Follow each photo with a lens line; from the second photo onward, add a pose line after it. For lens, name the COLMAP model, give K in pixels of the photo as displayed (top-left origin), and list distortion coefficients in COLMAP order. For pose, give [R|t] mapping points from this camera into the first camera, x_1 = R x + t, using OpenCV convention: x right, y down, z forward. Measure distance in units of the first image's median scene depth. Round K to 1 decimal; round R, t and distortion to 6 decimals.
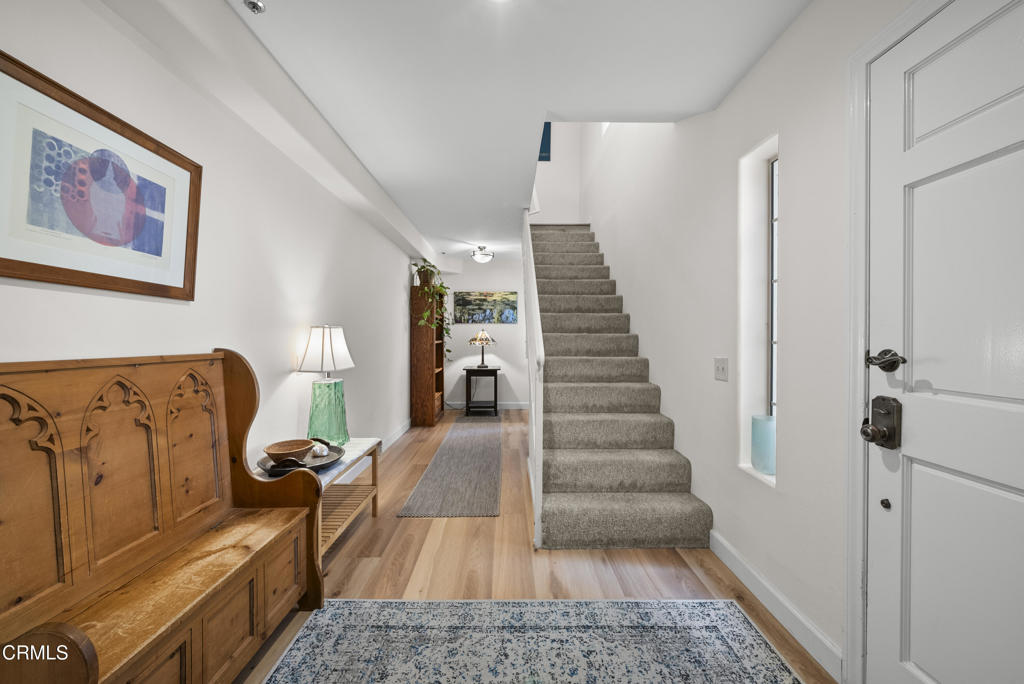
lens RADIAL K [[393.6, 0, 508.9], [0, 393.6, 339.9], [0, 0, 1]] dist [-0.003791, -0.000544]
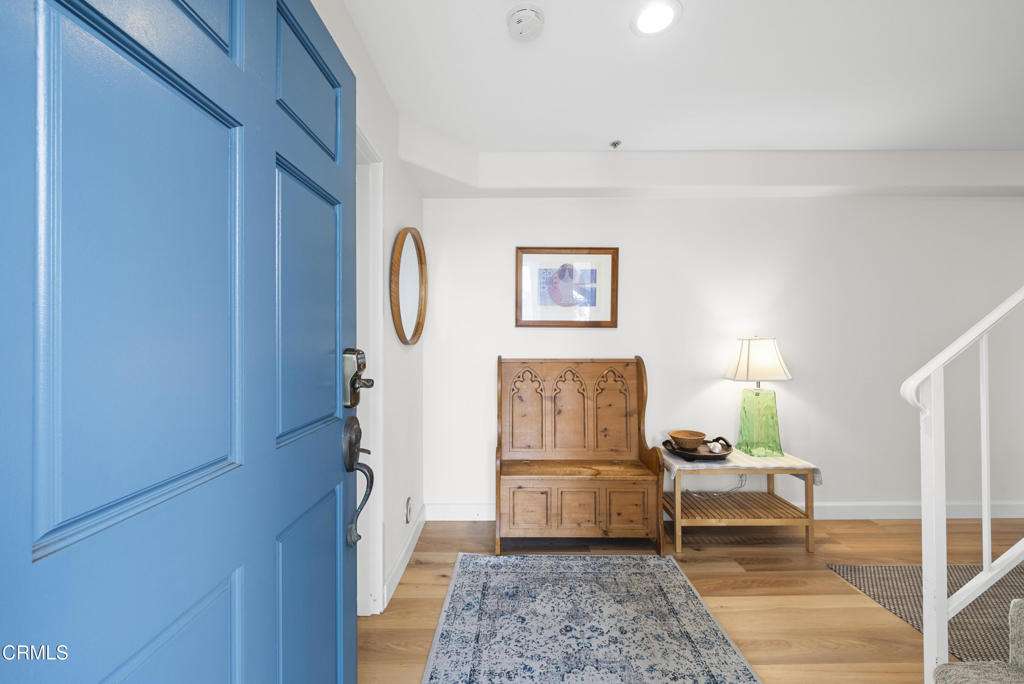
lens RADIAL K [[393.6, 0, 509.5], [0, 393.6, 340.1], [0, 0, 1]] dist [-0.003791, -0.000544]
pose [[-0.012417, -0.000337, -0.999923, 0.944936], [-0.001250, 0.999999, -0.000321, -0.045305], [0.999922, 0.001246, -0.012417, 0.571586]]
